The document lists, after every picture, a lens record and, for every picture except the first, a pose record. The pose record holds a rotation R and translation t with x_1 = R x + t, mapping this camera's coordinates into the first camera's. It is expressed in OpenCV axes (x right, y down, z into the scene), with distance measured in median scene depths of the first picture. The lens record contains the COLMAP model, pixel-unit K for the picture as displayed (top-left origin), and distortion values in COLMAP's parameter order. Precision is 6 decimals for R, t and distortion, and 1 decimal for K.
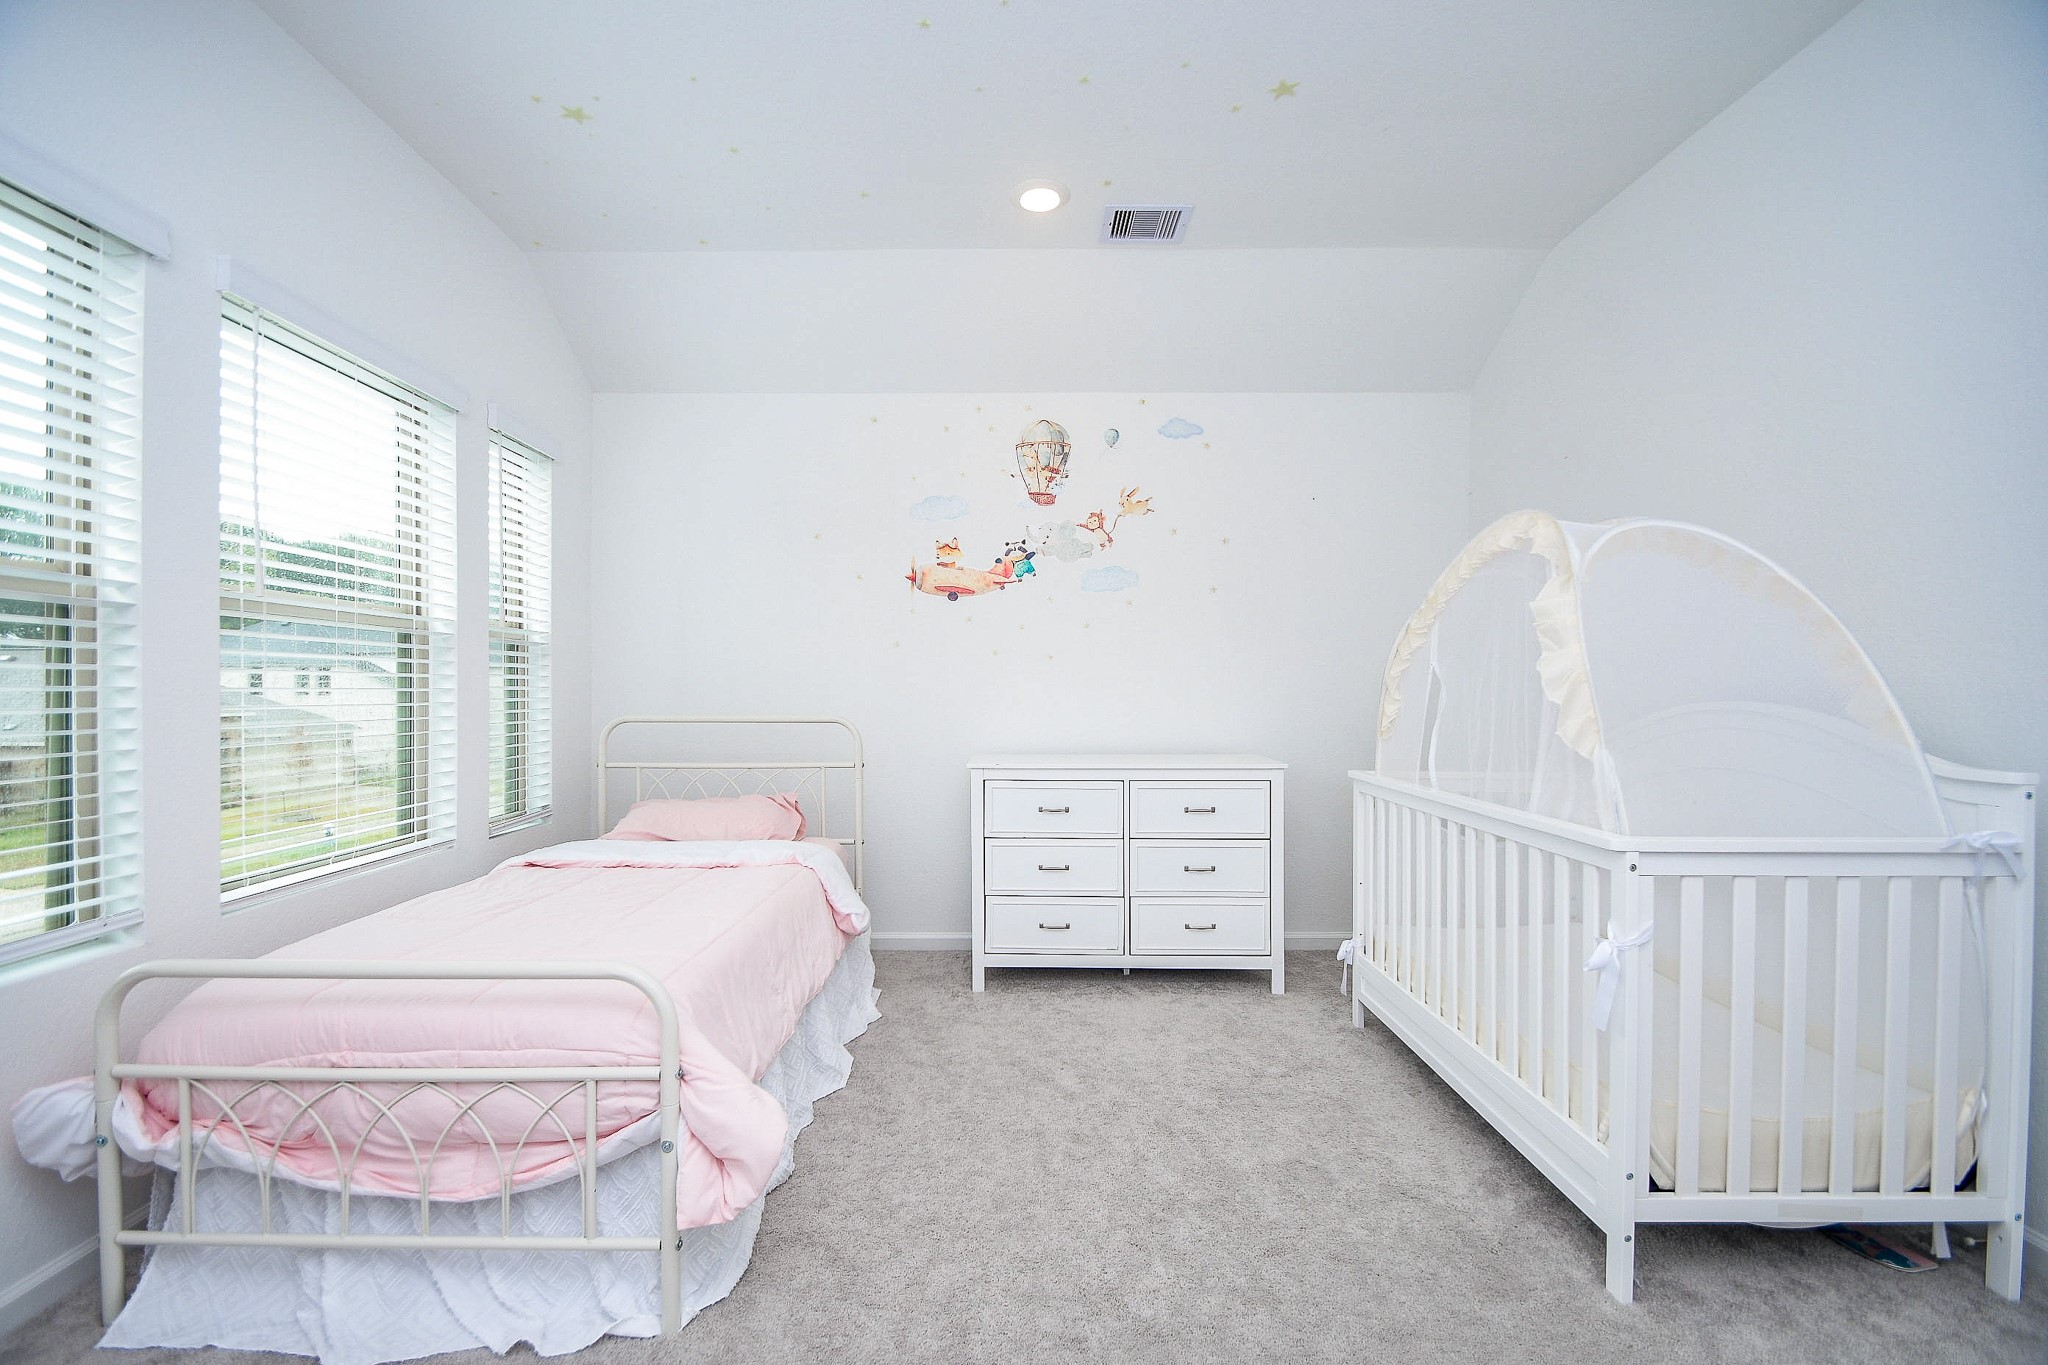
lens RADIAL K [[909.1, 0, 992.0], [0, 909.1, 685.9], [0, 0, 1]] dist [0.015922, -0.015248]
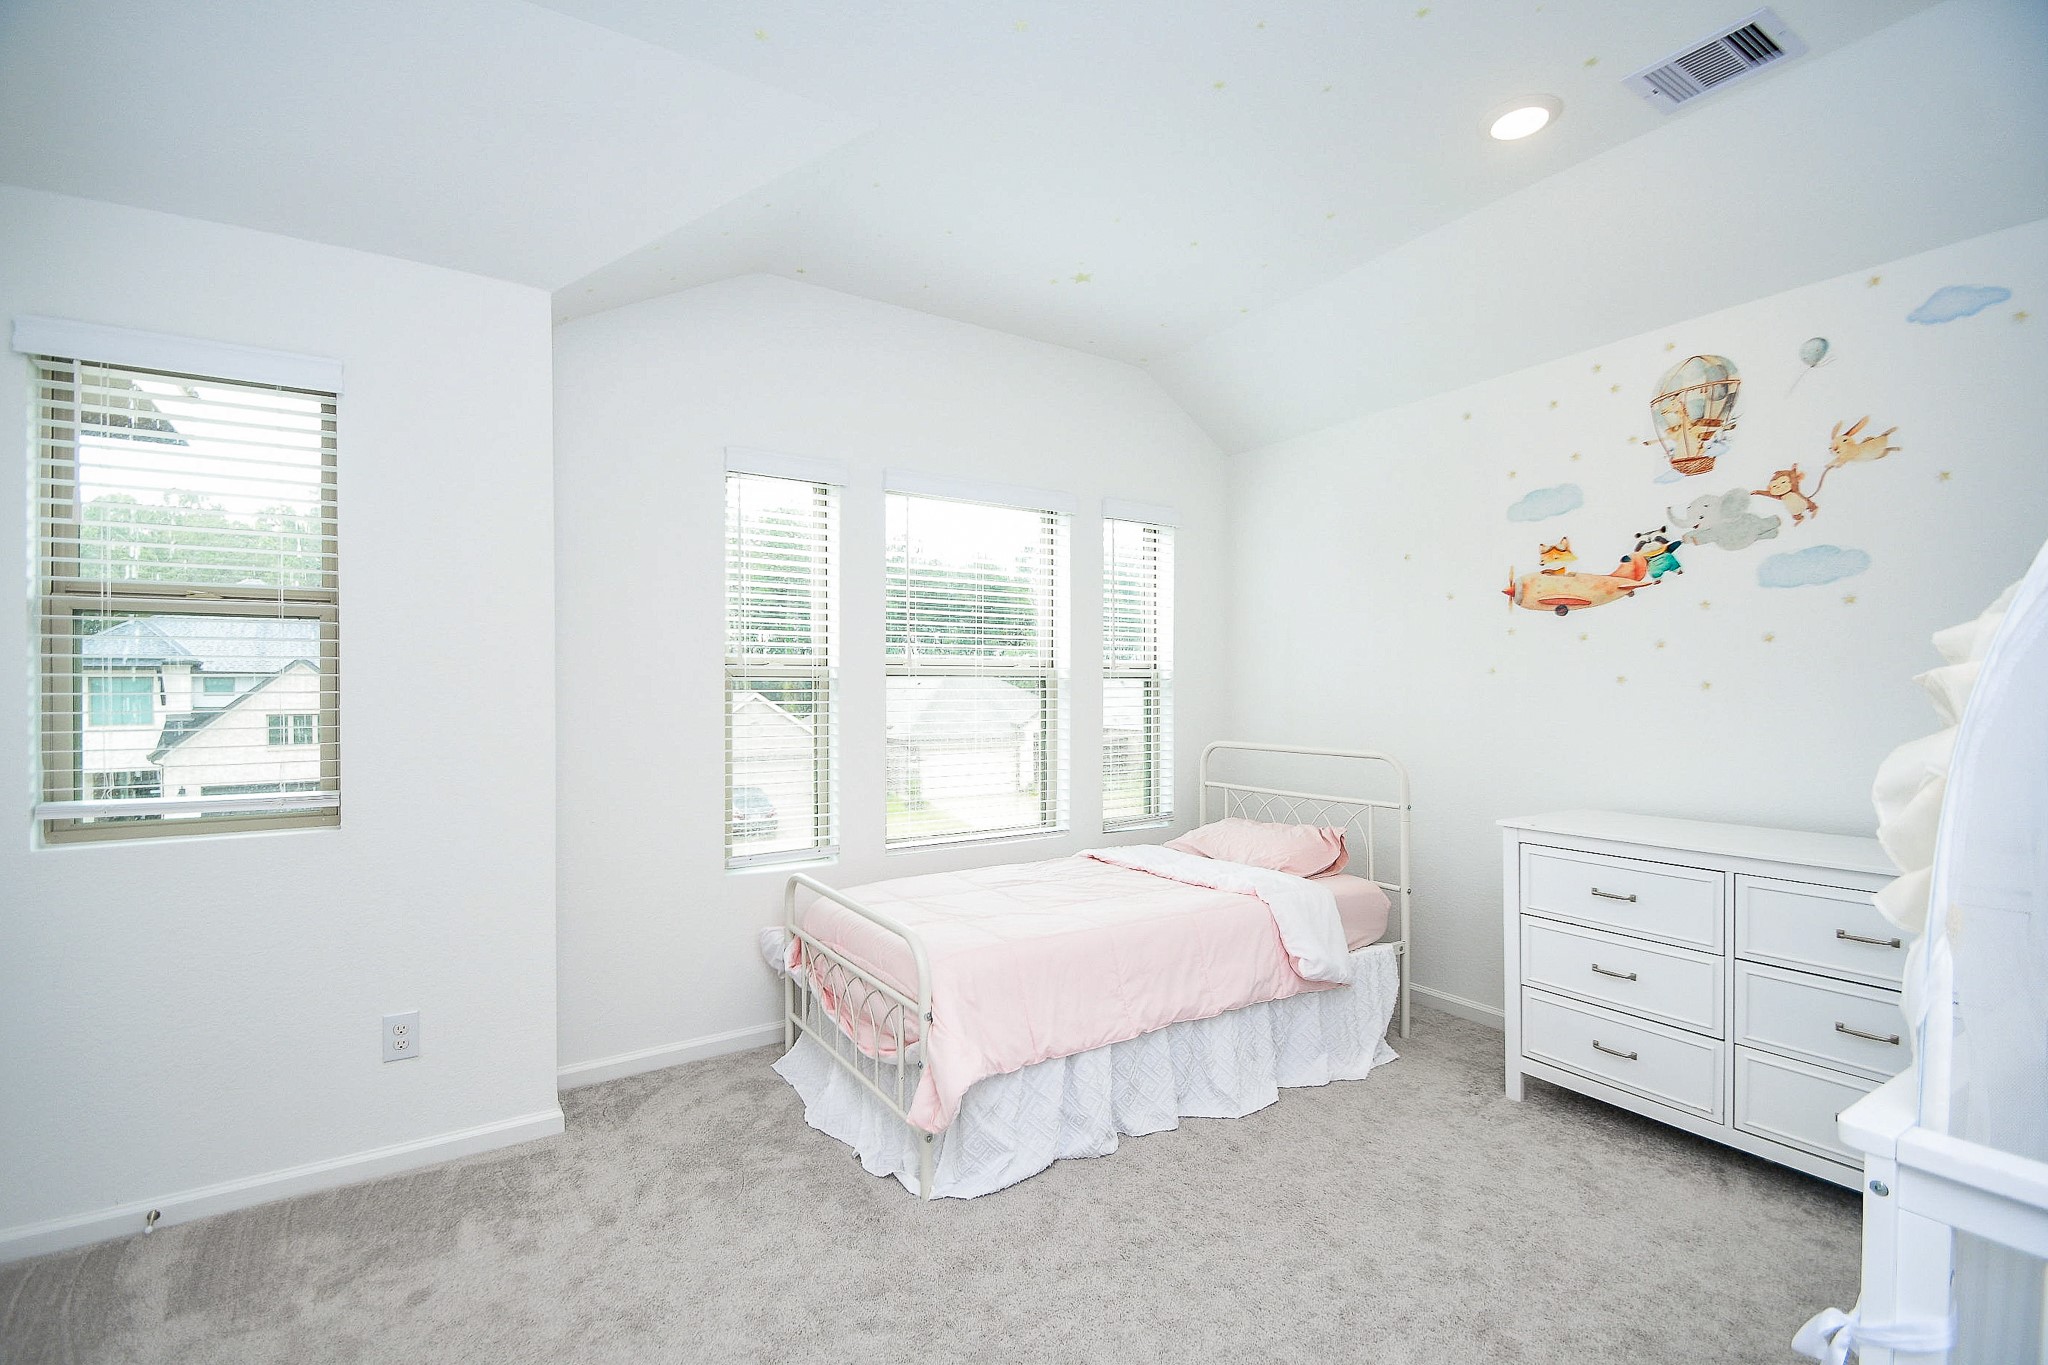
lens RADIAL K [[909.1, 0, 992.0], [0, 909.1, 685.9], [0, 0, 1]] dist [0.015922, -0.015248]
pose [[0.530650, -0.007415, -0.847559, 0.373828], [0.007946, 0.999961, -0.003773, -0.032520], [0.847554, -0.004732, 0.530688, 0.142793]]
